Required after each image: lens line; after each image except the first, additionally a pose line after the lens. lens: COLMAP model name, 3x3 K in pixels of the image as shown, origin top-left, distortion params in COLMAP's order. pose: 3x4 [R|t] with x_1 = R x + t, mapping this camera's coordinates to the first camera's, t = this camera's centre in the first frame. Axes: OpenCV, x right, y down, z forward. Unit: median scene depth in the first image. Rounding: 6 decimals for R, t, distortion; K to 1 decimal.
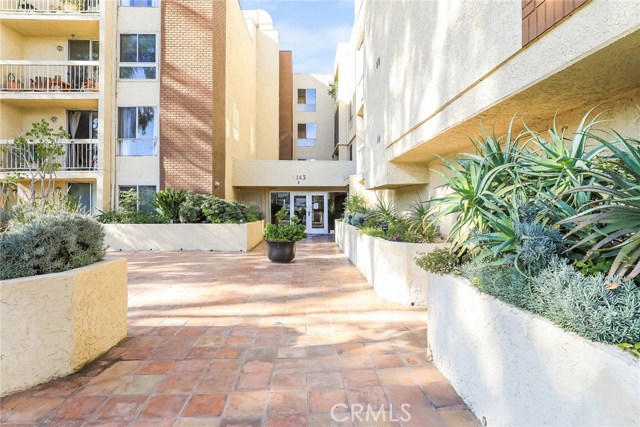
lens RADIAL K [[323.1, 0, 320.0], [0, 323.1, 207.0], [0, 0, 1]] dist [0.004041, -0.000890]
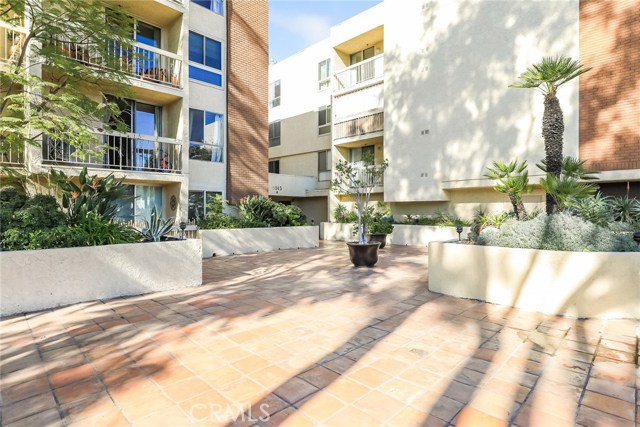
lens RADIAL K [[323.1, 0, 320.5], [0, 323.1, 214.4], [0, 0, 1]] dist [0.004041, -0.000890]
pose [[0.728325, -0.004885, 0.685215, -0.978558], [0.004432, 0.999987, 0.002418, 0.003911], [-0.685218, 0.001276, 0.728337, 0.049505]]
